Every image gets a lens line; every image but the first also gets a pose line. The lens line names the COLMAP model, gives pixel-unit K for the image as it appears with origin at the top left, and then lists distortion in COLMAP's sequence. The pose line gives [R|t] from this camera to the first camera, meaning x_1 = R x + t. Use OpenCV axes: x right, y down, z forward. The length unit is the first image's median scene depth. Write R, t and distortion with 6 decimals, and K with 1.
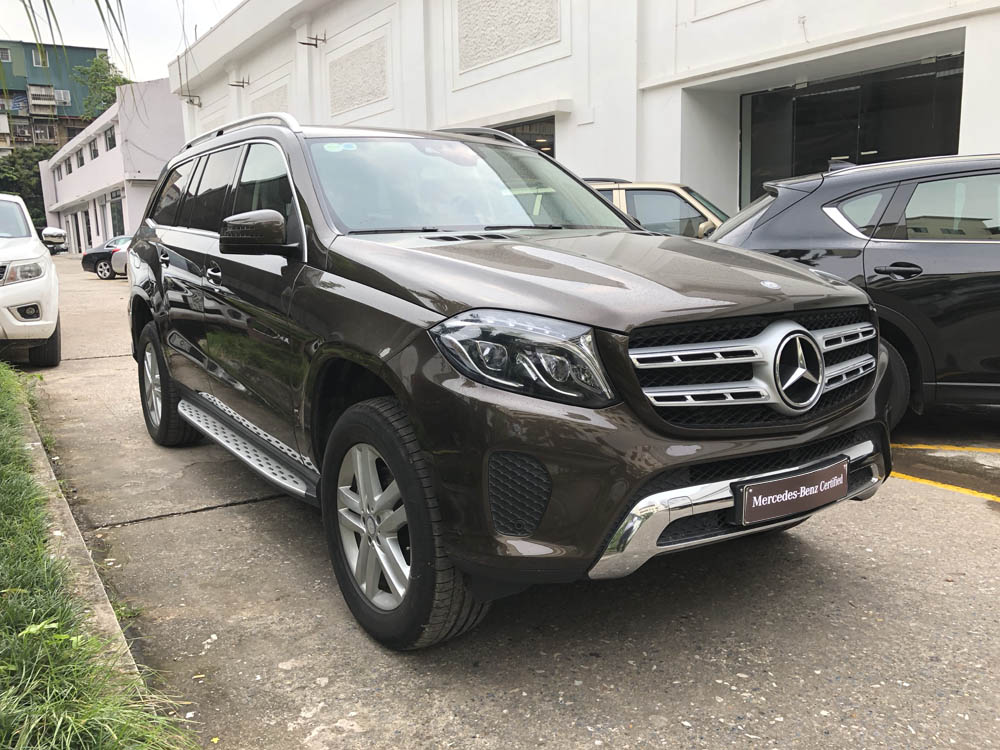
lens RADIAL K [[798.1, 0, 495.8], [0, 798.1, 377.1], [0, 0, 1]] dist [0.025472, -0.010699]
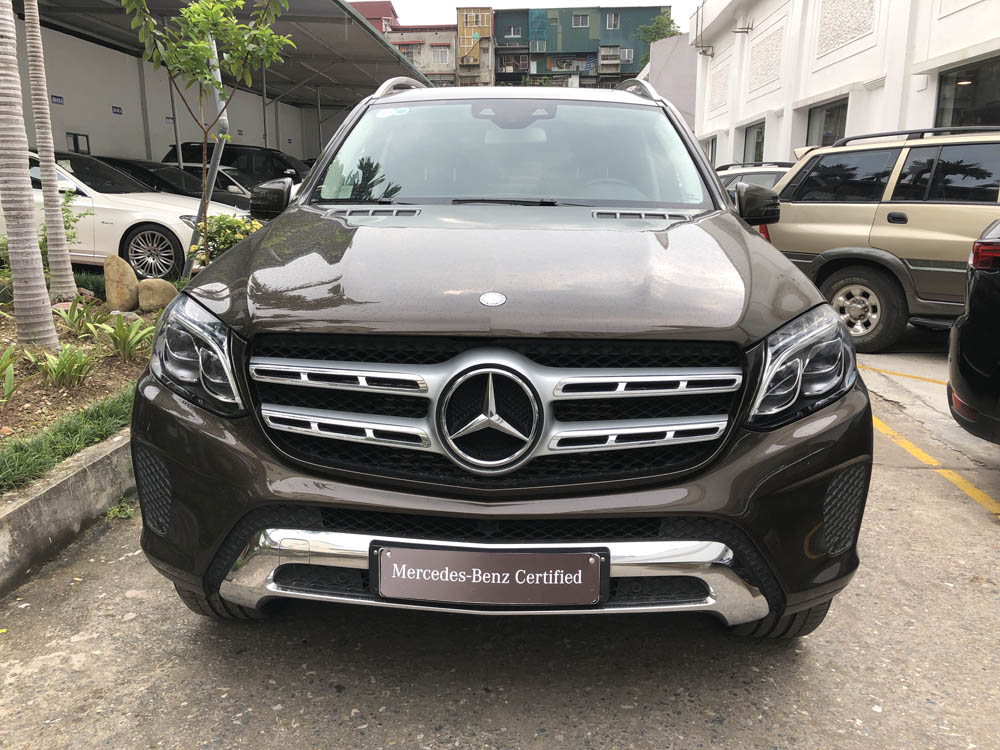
lens RADIAL K [[807.2, 0, 515.3], [0, 807.2, 370.7], [0, 0, 1]] dist [0.031433, 0.003167]
pose [[0.810542, 0.152485, -0.565482, 0.725479], [-0.124809, 0.988306, 0.087605, -0.107316], [0.572227, -0.000430, 0.820095, 0.354035]]
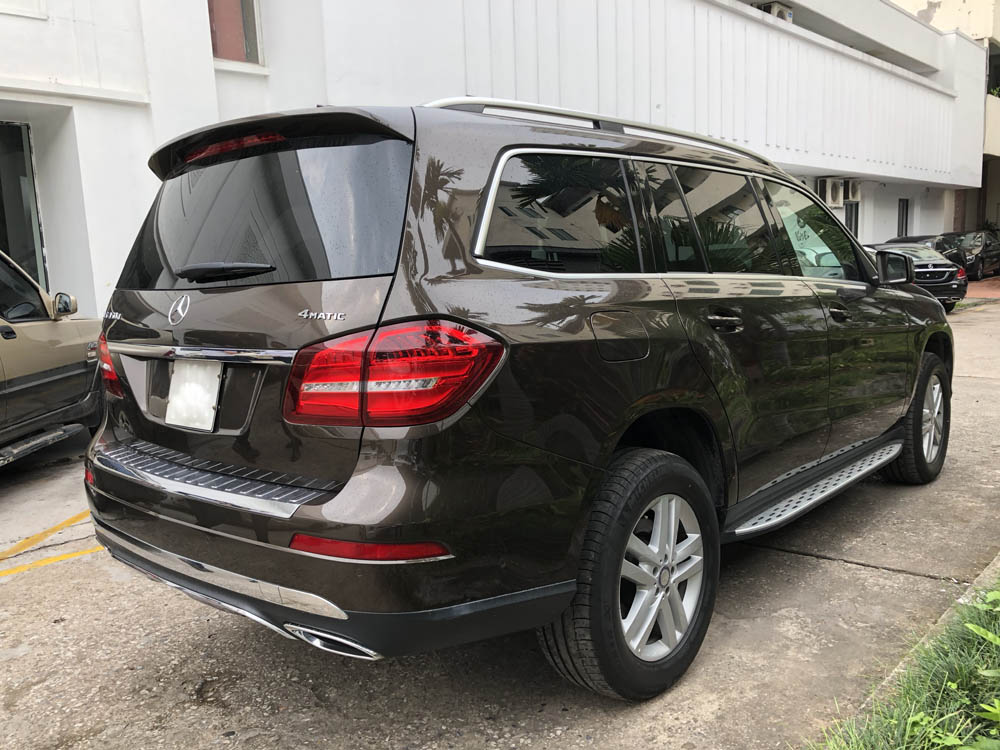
lens RADIAL K [[798.1, 0, 495.8], [0, 798.1, 377.1], [0, 0, 1]] dist [0.025472, -0.010699]
pose [[-0.220679, -0.104907, 0.969688, -1.737918], [0.218364, 0.963648, 0.153948, -0.420312], [-0.950588, 0.245718, -0.189749, 2.291927]]
